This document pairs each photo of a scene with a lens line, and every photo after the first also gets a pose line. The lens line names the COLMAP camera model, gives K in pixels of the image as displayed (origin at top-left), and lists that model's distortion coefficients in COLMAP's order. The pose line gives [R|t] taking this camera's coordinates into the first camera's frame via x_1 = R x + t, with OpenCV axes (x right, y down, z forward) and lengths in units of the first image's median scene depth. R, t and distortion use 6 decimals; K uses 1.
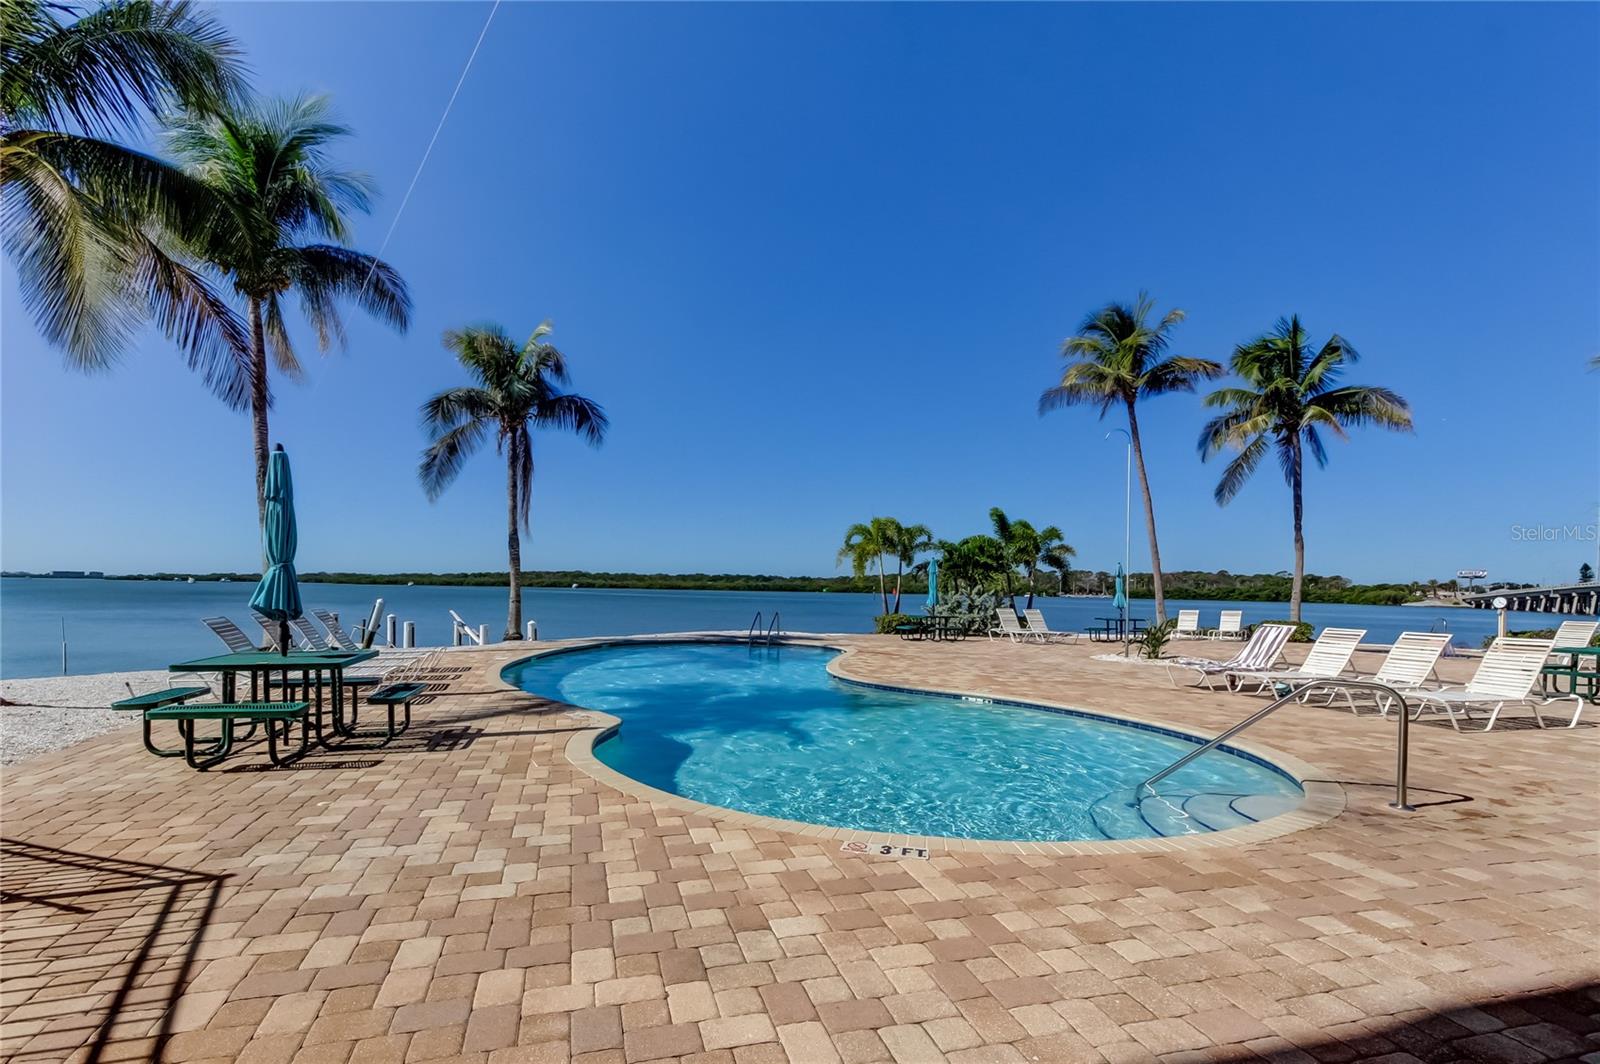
lens RADIAL K [[730.6, 0, 800.0], [0, 730.6, 532.0], [0, 0, 1]] dist [0.036166, 0.000082]
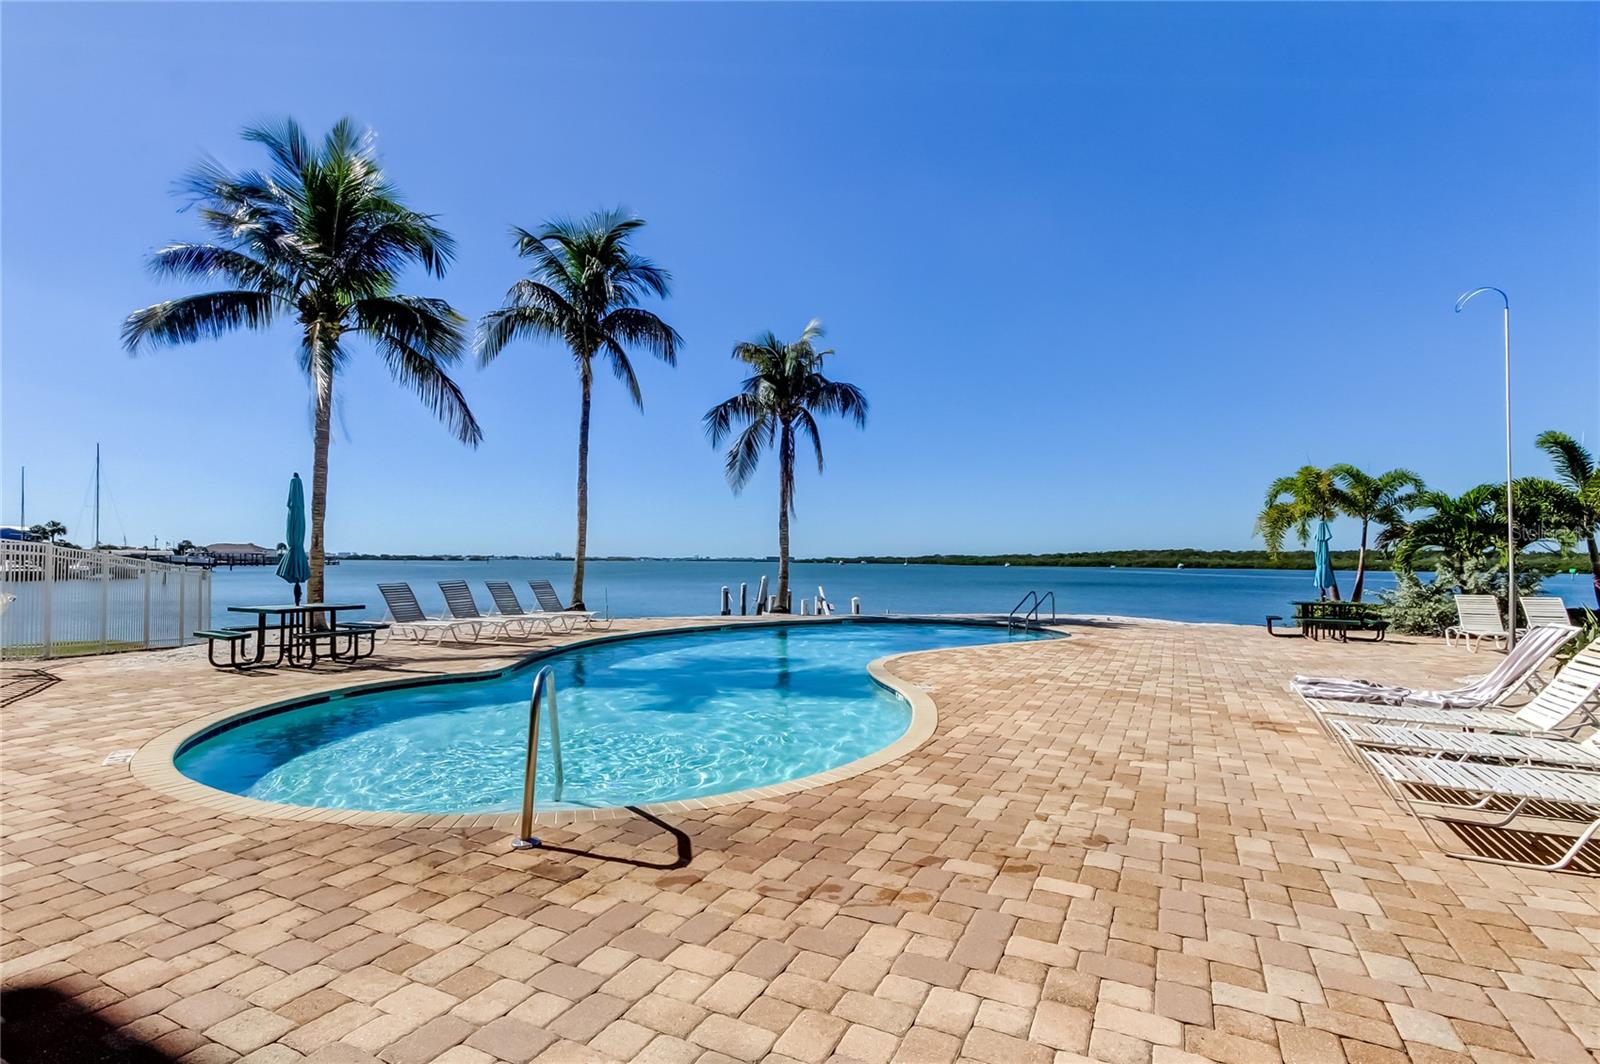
lens RADIAL K [[755.0, 0, 800.0], [0, 755.0, 532.0], [0, 0, 1]] dist [0.001268, 0.000175]
pose [[0.722200, -0.037610, -0.690661, 0.313153], [0.056918, 0.998366, 0.005151, 0.015388], [0.689338, -0.043031, 0.723161, 0.140362]]
